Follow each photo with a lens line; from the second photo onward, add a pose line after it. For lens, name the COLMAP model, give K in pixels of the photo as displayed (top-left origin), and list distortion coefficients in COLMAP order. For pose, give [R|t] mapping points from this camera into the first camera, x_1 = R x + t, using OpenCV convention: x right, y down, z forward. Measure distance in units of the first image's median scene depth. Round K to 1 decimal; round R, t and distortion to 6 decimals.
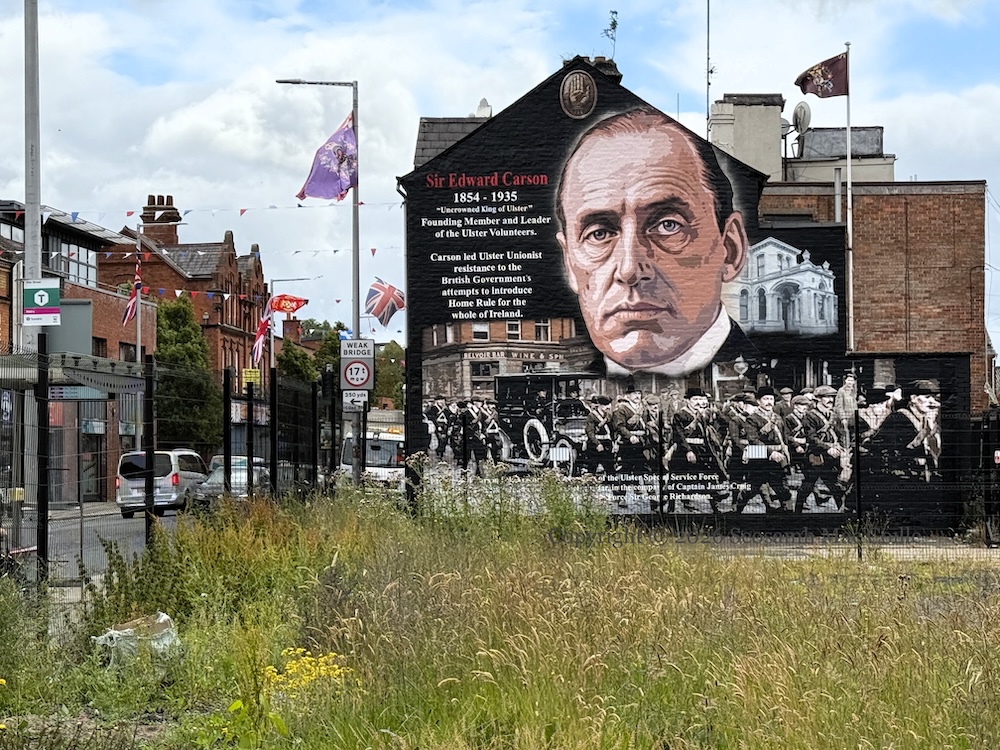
lens RADIAL K [[2063.8, 0, 496.9], [0, 2063.8, 374.4], [0, 0, 1]] dist [0.143279, 0.000000]
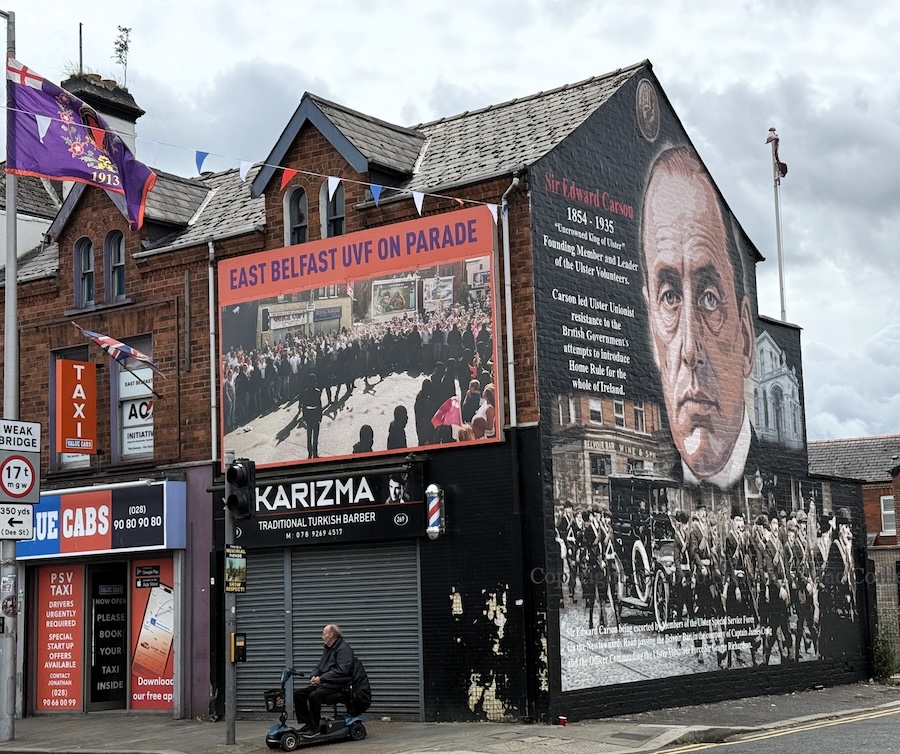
lens RADIAL K [[1641.5, 0, 452.0], [0, 1641.5, 374.0], [0, 0, 1]] dist [0.156844, 0.000000]
pose [[0.526799, 0.110091, 0.842831, -0.497638], [-0.006037, 0.992036, -0.125807, 0.036455], [-0.849969, 0.061187, 0.523268, 0.755282]]
